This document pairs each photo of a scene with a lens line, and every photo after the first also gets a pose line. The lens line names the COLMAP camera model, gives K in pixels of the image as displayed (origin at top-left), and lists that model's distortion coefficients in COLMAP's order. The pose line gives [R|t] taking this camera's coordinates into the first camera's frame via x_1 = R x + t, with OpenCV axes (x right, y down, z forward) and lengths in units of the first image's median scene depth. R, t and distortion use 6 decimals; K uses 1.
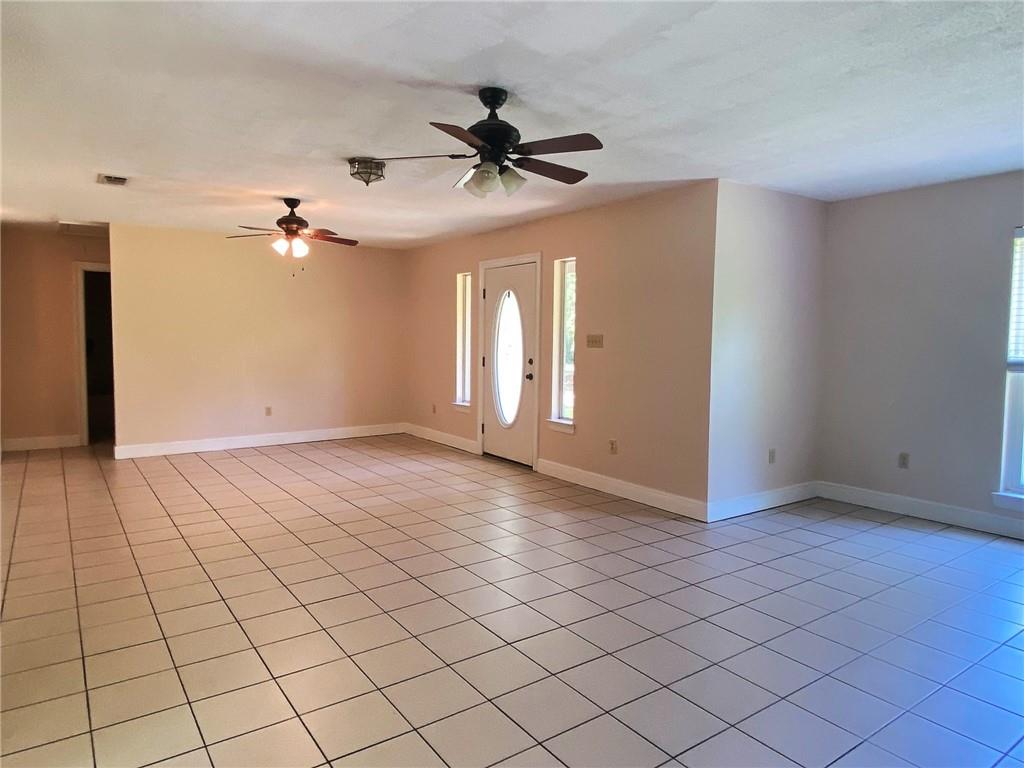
lens RADIAL K [[642.5, 0, 508.6], [0, 642.5, 377.4], [0, 0, 1]] dist [0.006401, -0.000092]
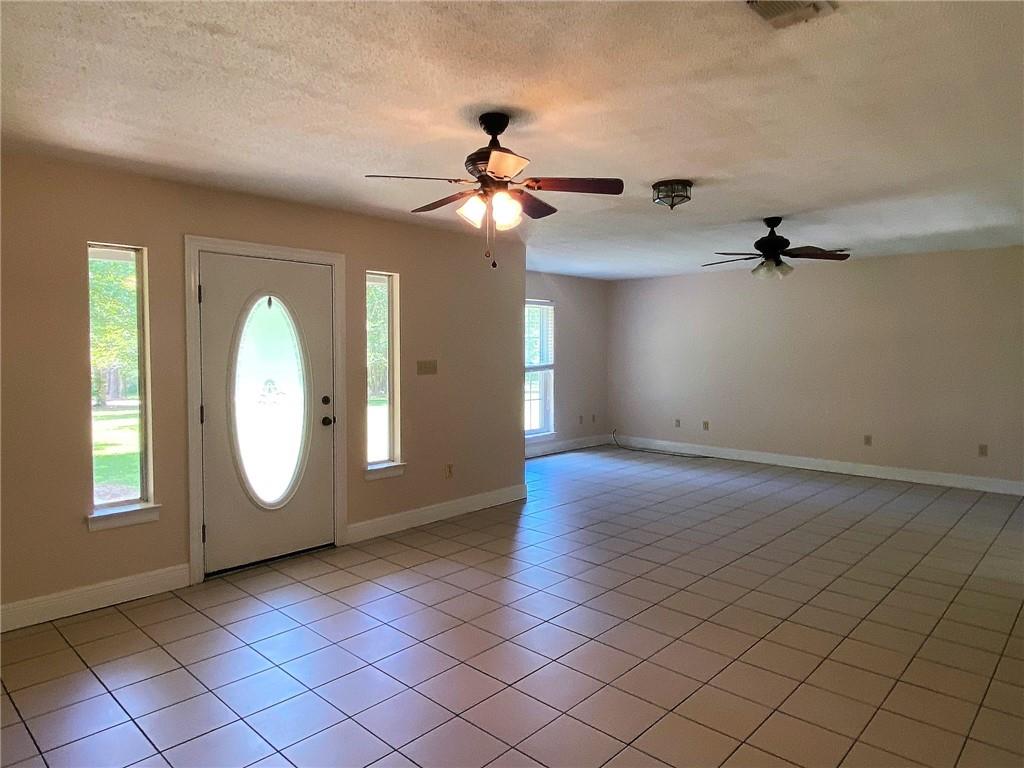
lens RADIAL K [[642.5, 0, 508.6], [0, 642.5, 377.4], [0, 0, 1]] dist [0.006401, -0.000092]
pose [[-0.213611, -0.061422, 0.974986, -0.737547], [0.058150, 0.995453, 0.075451, -0.096201], [-0.975187, 0.072812, -0.209068, 0.977694]]
